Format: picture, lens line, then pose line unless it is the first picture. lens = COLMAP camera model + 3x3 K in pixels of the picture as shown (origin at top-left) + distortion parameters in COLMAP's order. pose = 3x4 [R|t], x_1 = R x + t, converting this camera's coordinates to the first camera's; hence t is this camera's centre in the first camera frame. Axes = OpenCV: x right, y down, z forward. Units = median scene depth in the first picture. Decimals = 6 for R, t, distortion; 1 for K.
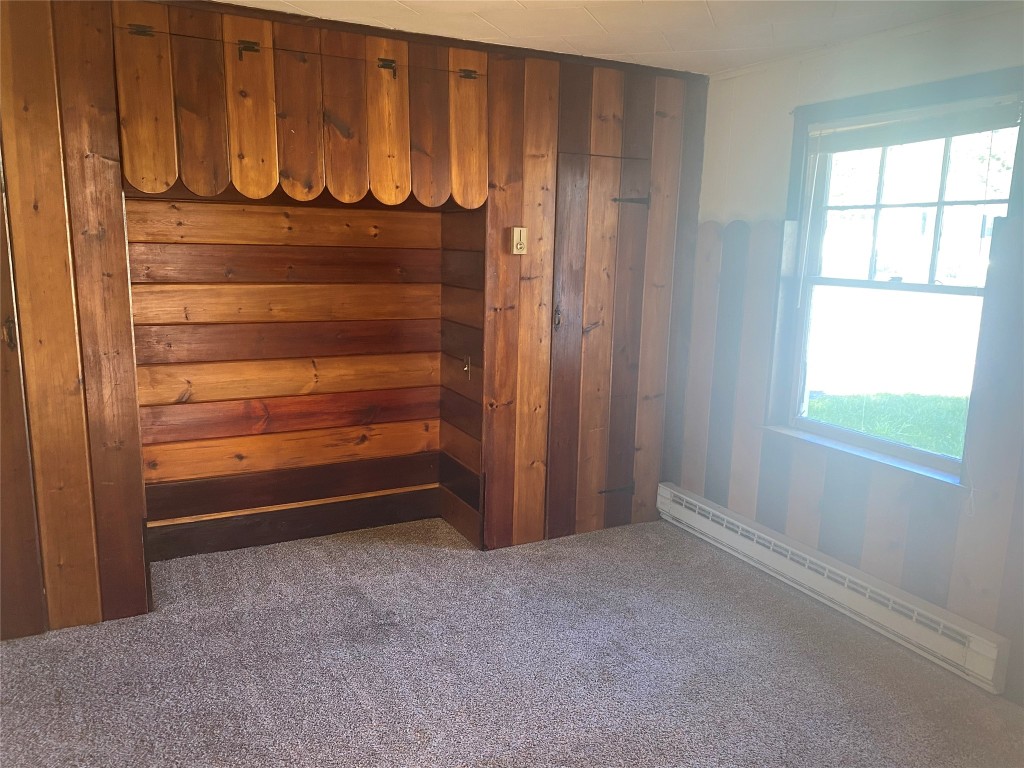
lens RADIAL K [[762.7, 0, 510.4], [0, 762.7, 381.8], [0, 0, 1]] dist [0.068471, -0.088382]
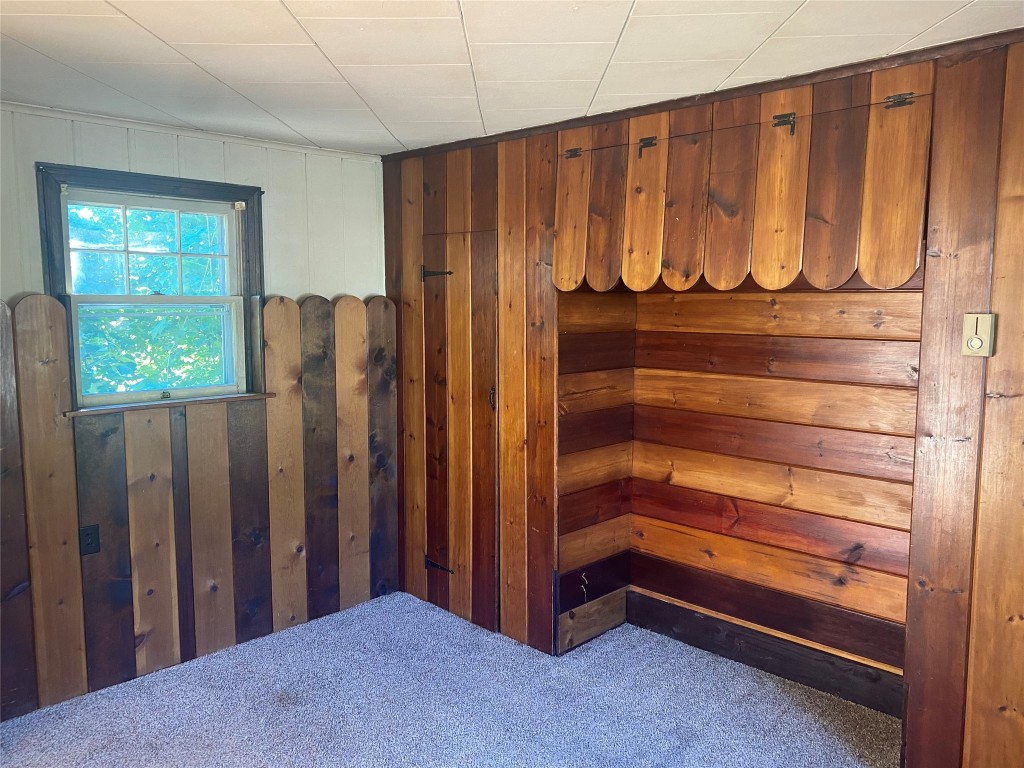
lens RADIAL K [[811.8, 0, 510.2], [0, 811.8, 384.5], [0, 0, 1]] dist [0.010207, 0.009488]
pose [[0.308612, 0.087374, -0.947166, 0.595334], [-0.157160, 0.986770, 0.039820, -0.128169], [0.938115, 0.136567, 0.318261, 0.501903]]
